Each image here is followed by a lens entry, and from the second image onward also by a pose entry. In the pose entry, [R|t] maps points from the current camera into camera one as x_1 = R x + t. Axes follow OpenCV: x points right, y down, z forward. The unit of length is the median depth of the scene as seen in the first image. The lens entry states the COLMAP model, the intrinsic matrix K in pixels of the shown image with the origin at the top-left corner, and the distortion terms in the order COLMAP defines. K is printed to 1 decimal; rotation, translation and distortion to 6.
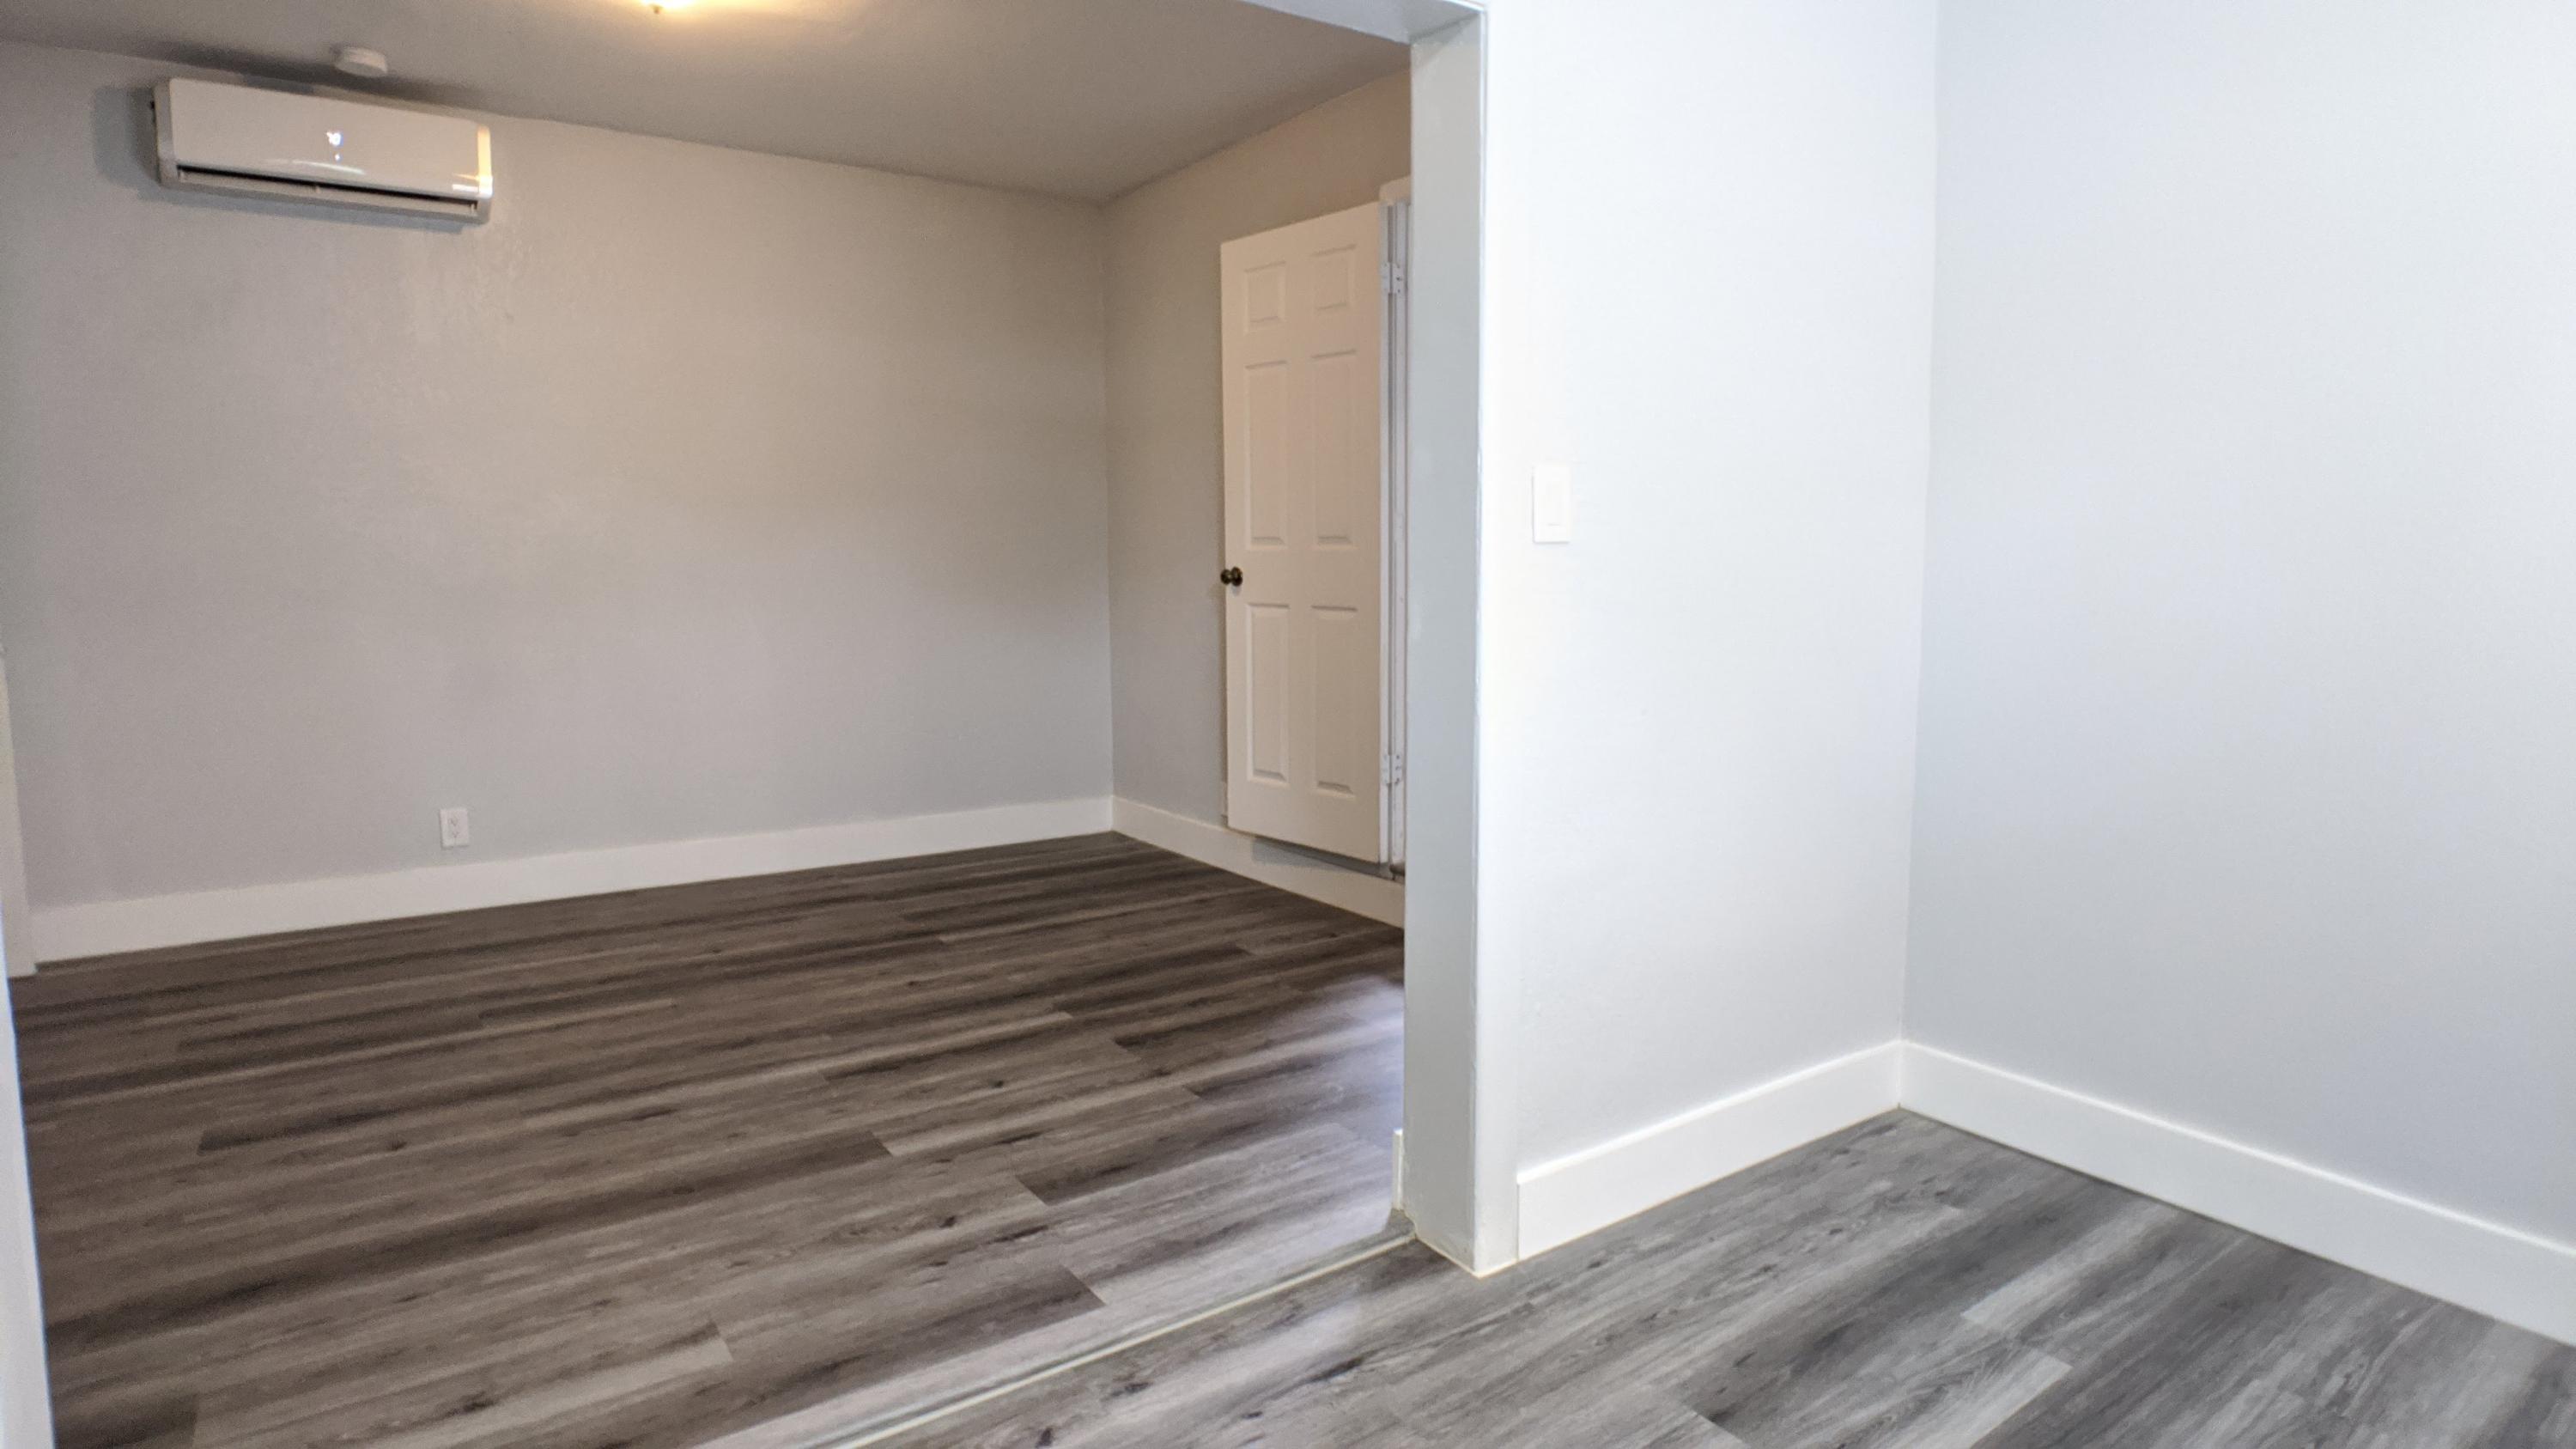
lens RADIAL K [[1403.9, 0, 1314.3], [0, 1403.9, 725.6], [0, 0, 1]] dist [-0.034424, 0.003827]
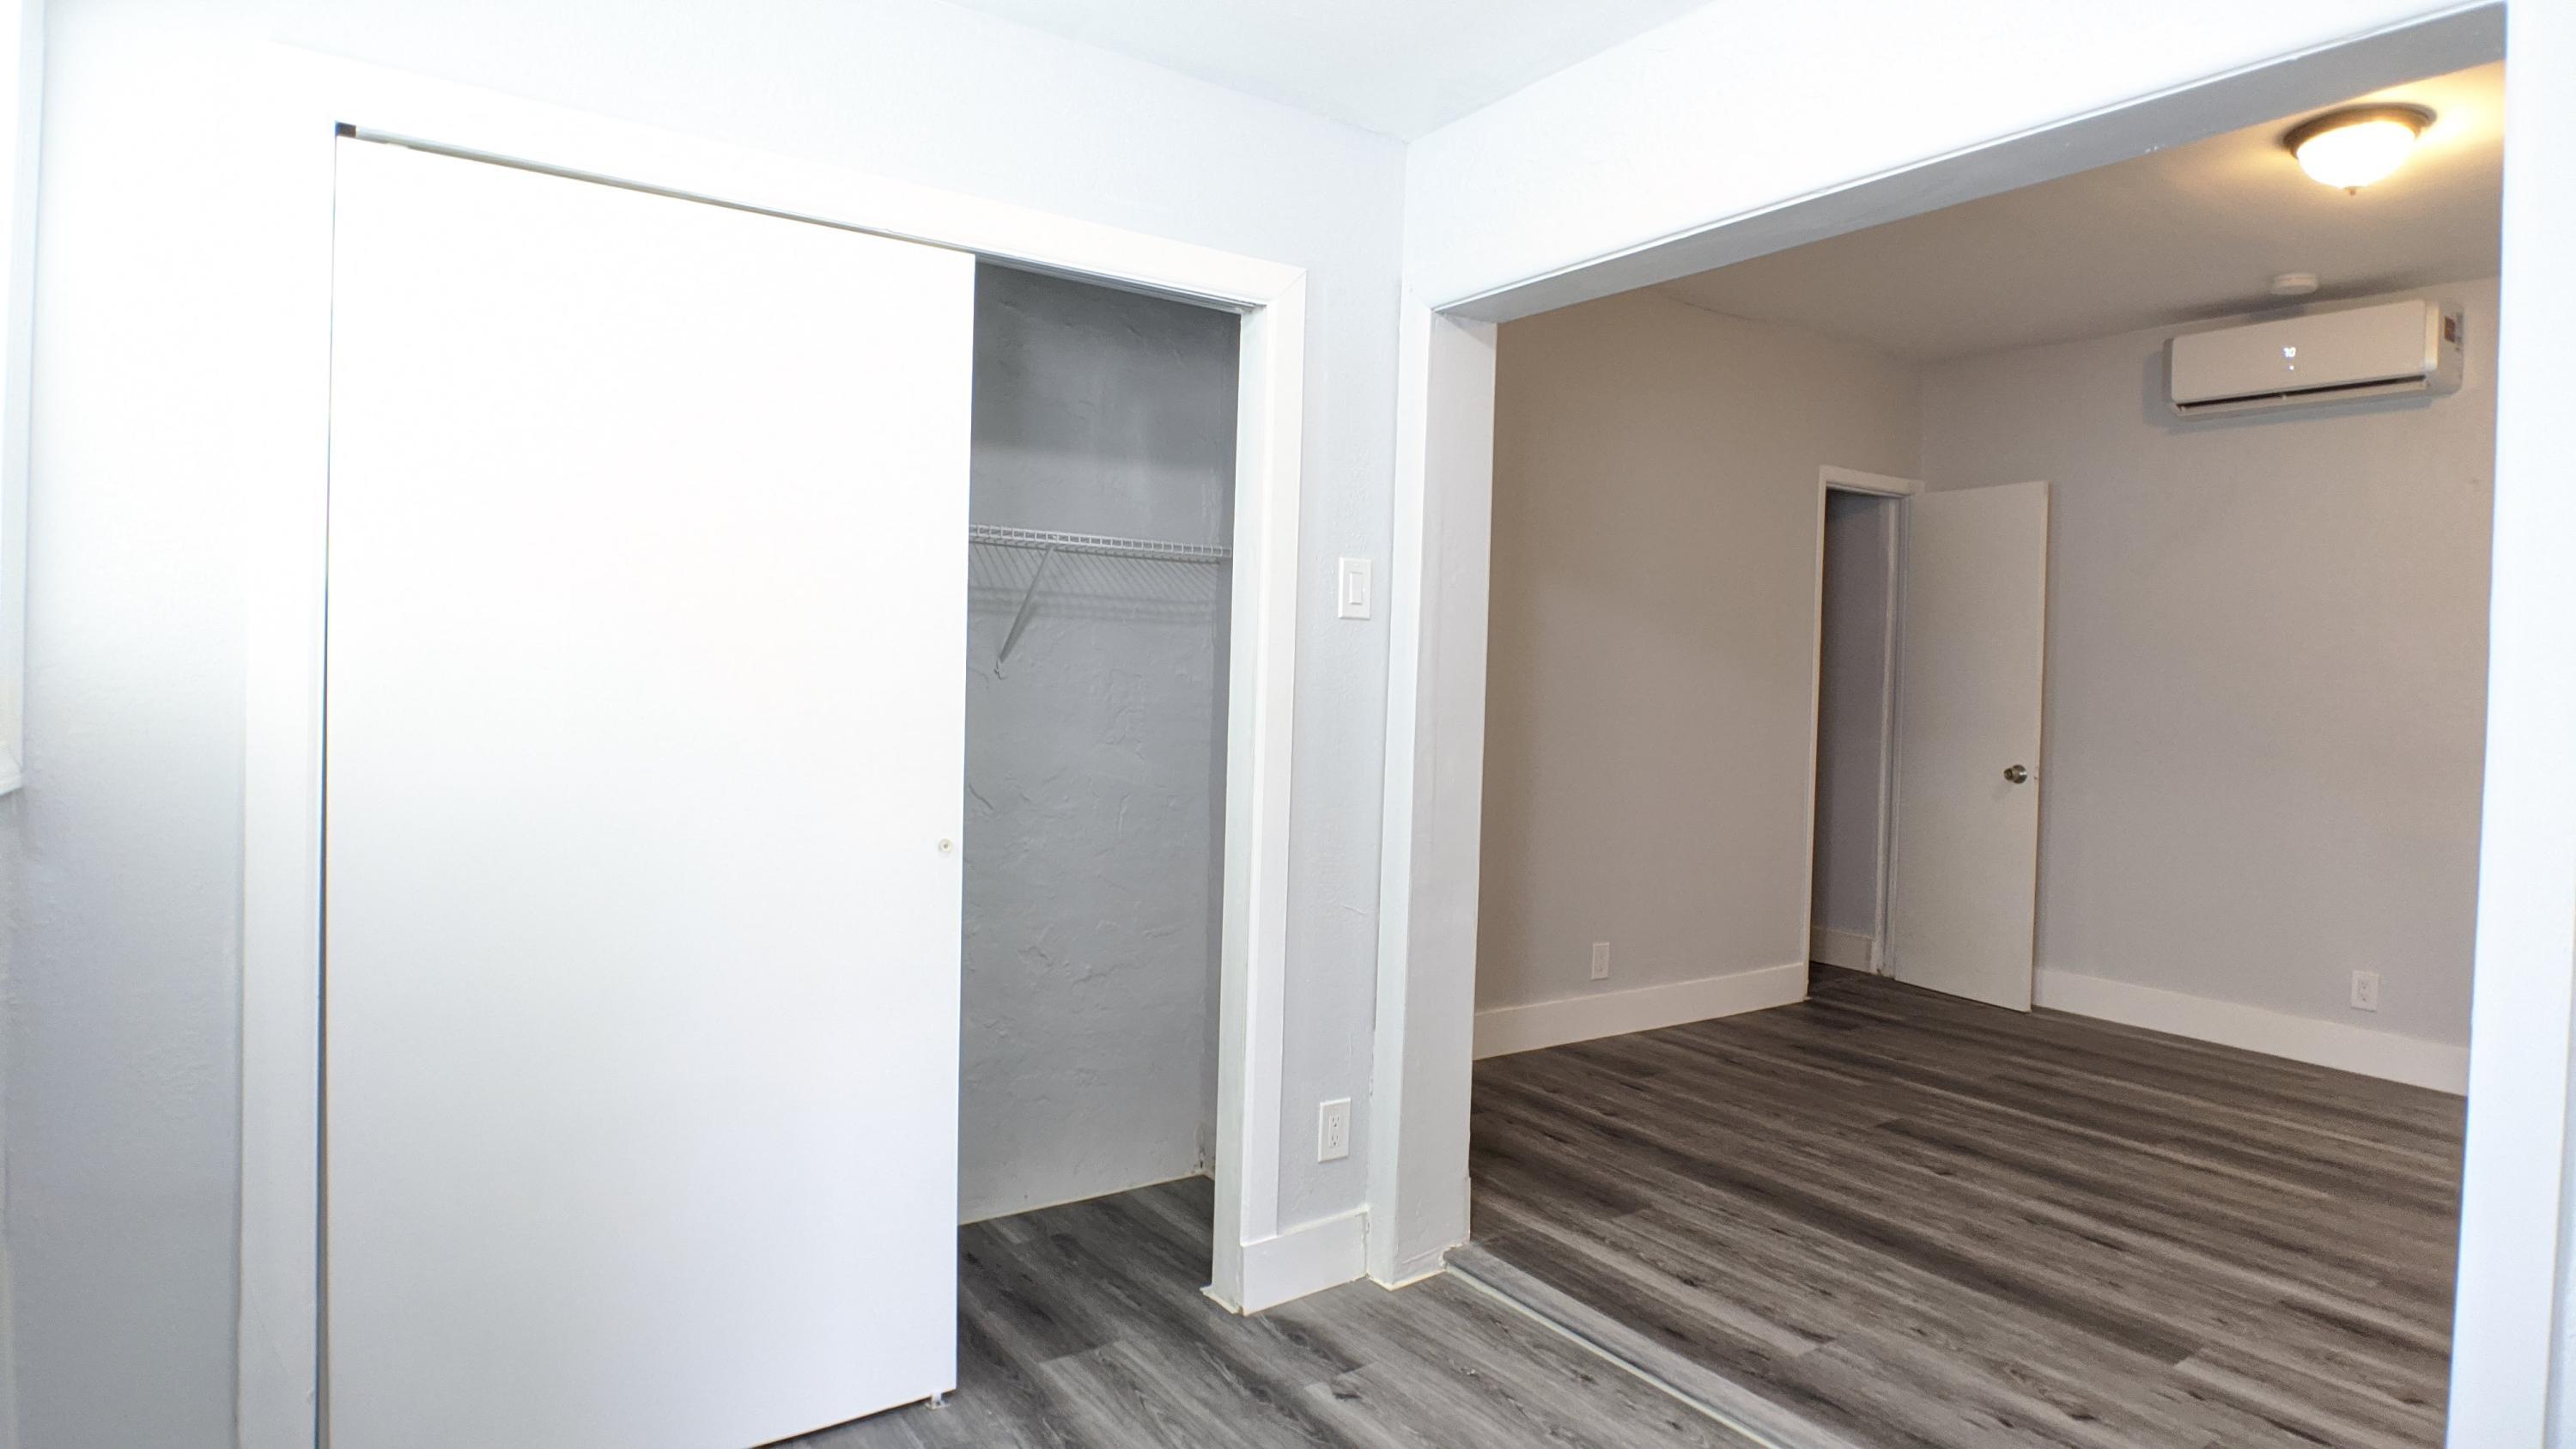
lens RADIAL K [[1403.9, 0, 1305.7], [0, 1403.9, 712.3], [0, 0, 1]] dist [-0.034424, 0.003827]
pose [[-0.018020, 0.031391, -0.999345, 0.598038], [-0.147656, 0.988464, 0.033711, -0.071718], [0.988875, 0.148167, -0.013177, 0.346682]]
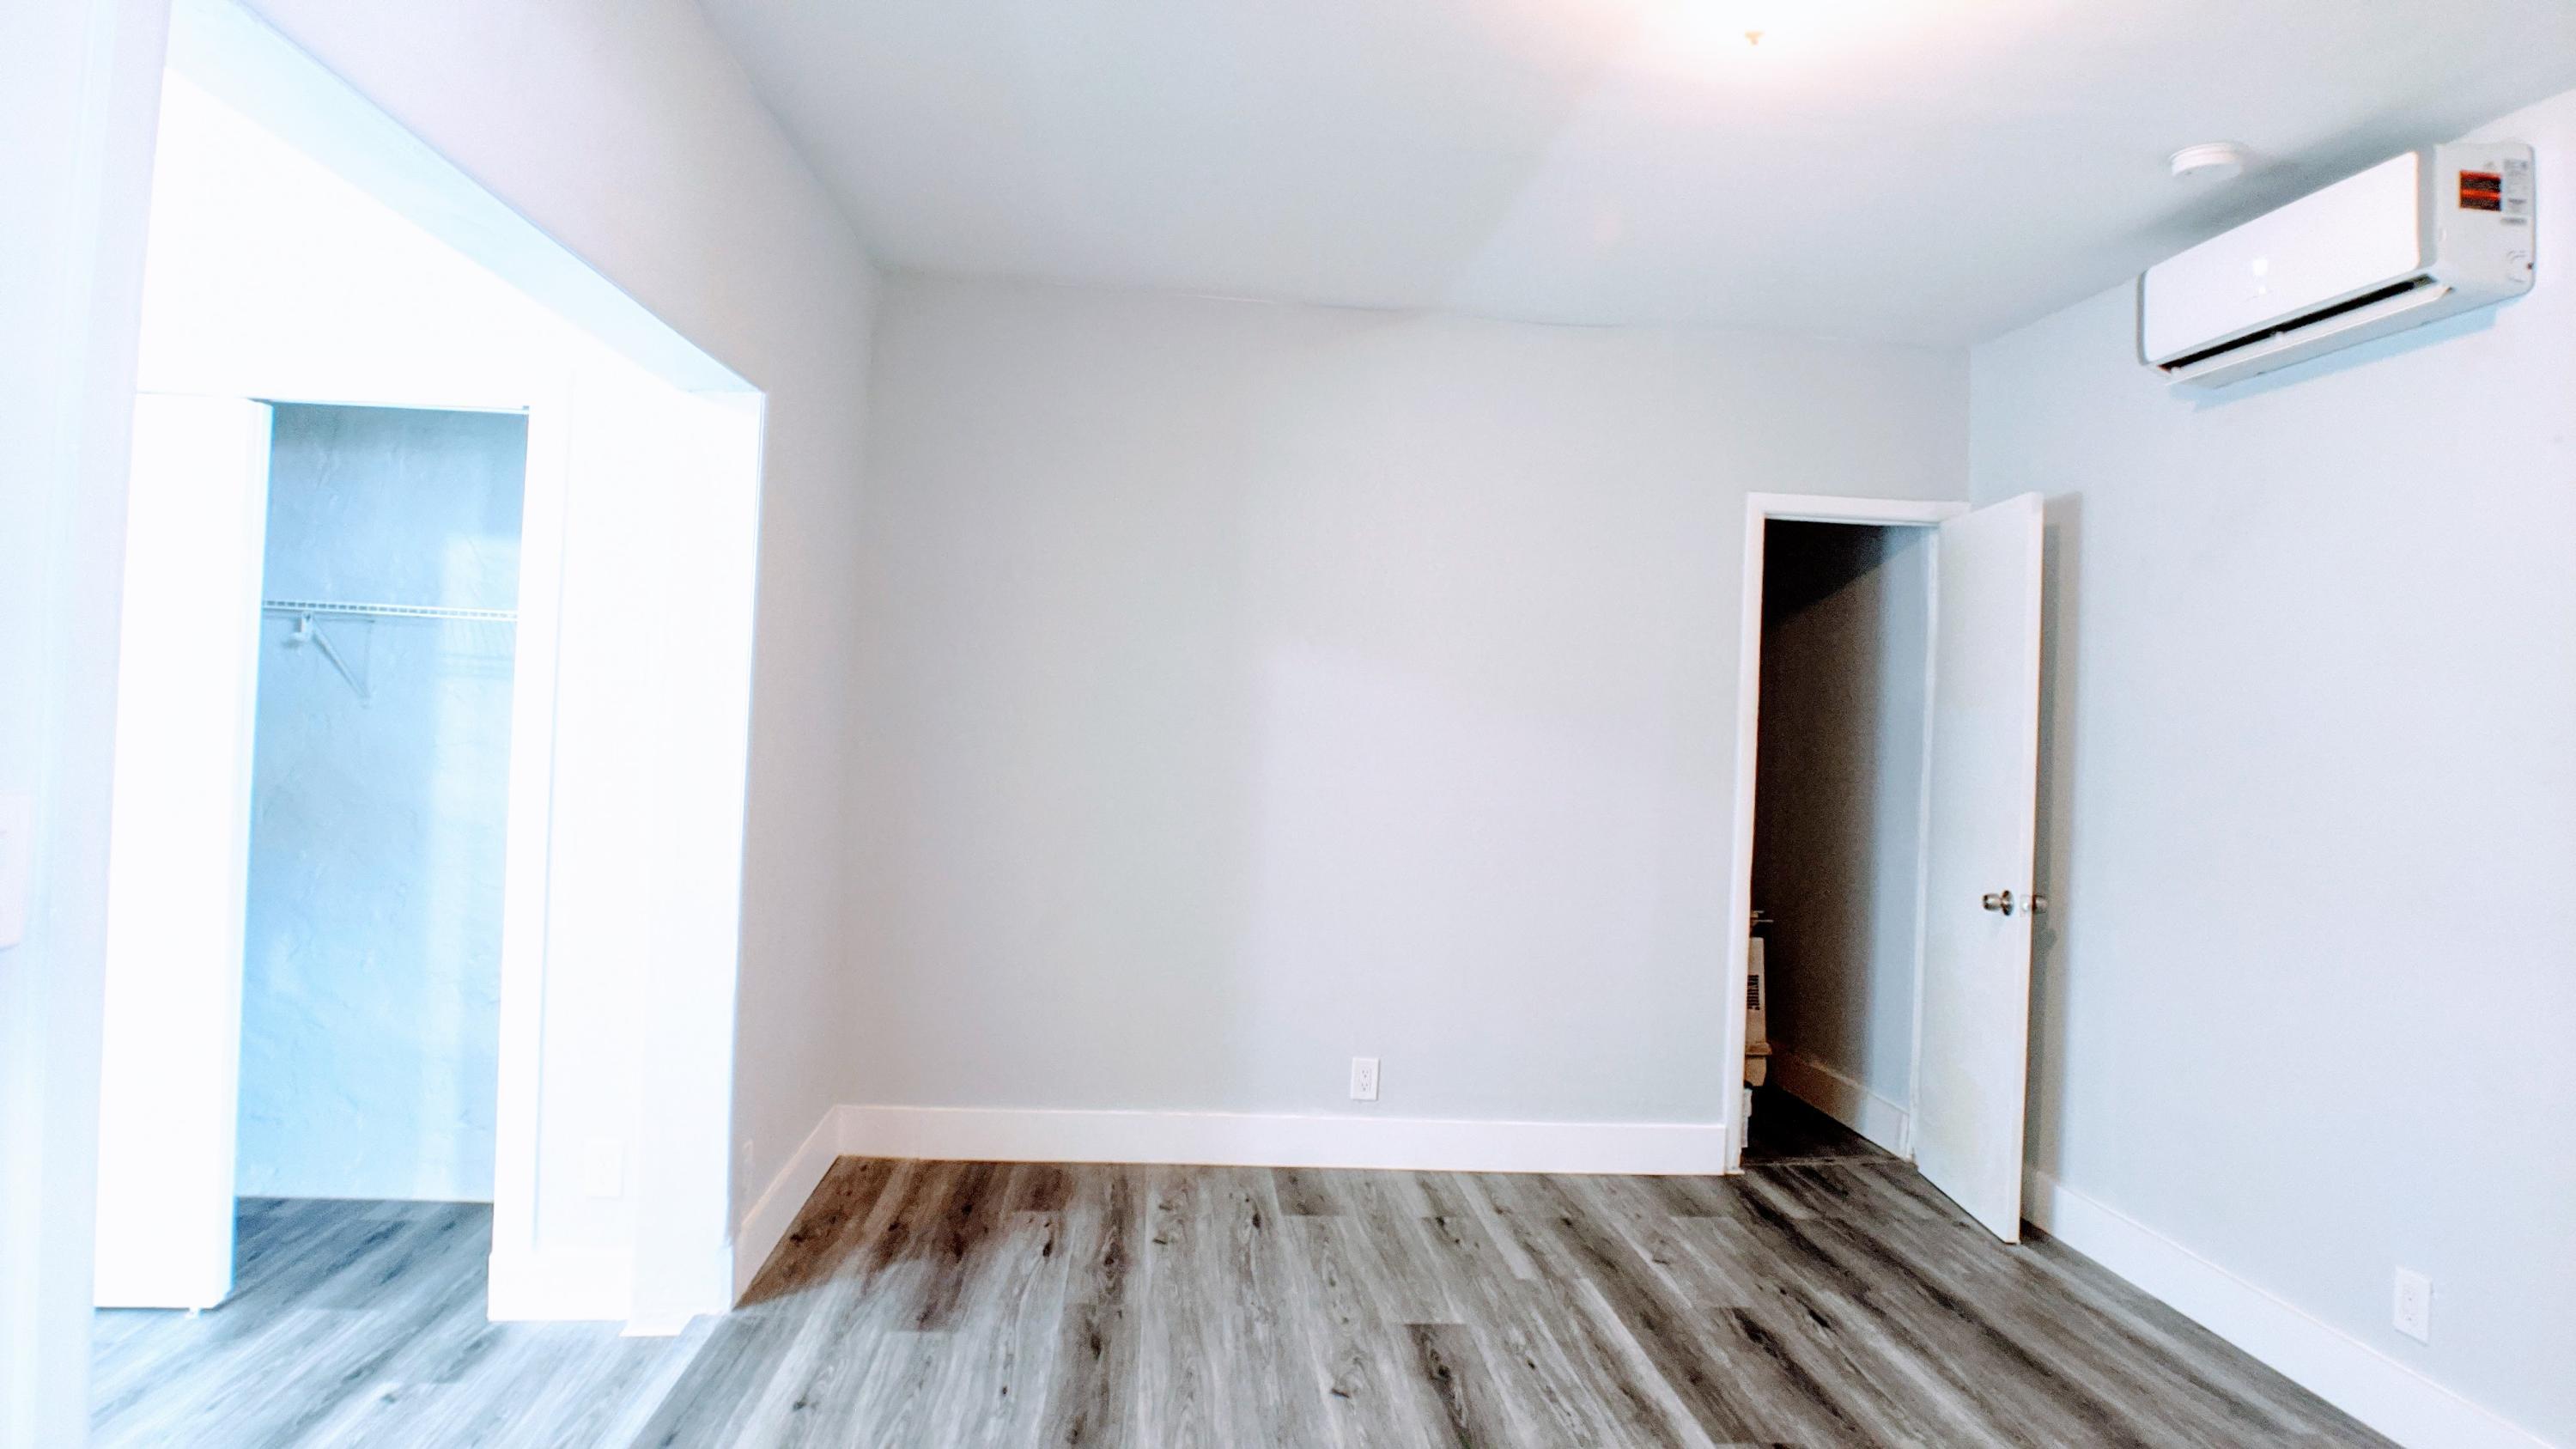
lens RADIAL K [[1403.9, 0, 1271.9], [0, 1403.9, 712.6], [0, 0, 1]] dist [-0.034424, 0.003827]
pose [[-0.525930, -0.023415, -0.850205, 0.230282], [-0.145228, 0.987413, 0.062642, -0.225061], [0.838037, 0.156419, -0.522711, 1.328544]]
